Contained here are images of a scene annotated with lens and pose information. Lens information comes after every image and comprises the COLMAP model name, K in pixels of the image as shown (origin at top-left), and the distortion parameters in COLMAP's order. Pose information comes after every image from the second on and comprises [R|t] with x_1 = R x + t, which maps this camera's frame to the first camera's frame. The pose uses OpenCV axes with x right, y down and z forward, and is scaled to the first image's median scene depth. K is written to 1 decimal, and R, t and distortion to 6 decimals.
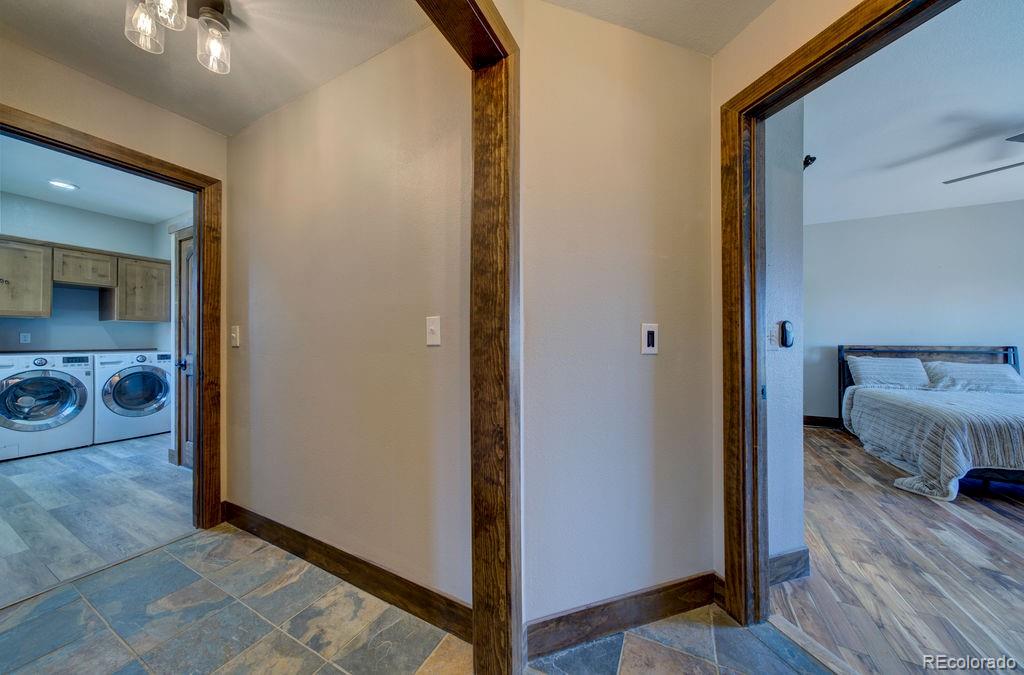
lens RADIAL K [[346.3, 0, 514.3], [0, 346.3, 342.7], [0, 0, 1]] dist [-0.002429, 0.000540]
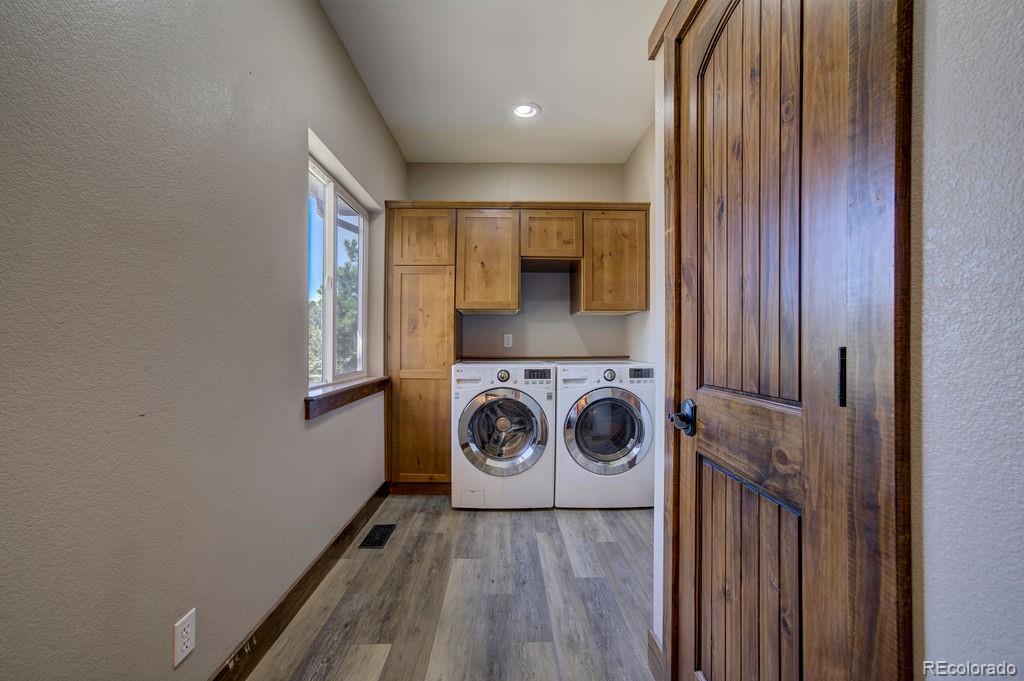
lens RADIAL K [[421.0, 0, 513.3], [0, 421.0, 345.0], [0, 0, 1]] dist [-0.002179, 0.000687]
pose [[0.478355, -0.001653, -0.878165, -0.564896], [-0.003795, 0.999985, -0.003949, -0.000266], [0.878158, 0.005221, 0.478342, 0.548381]]
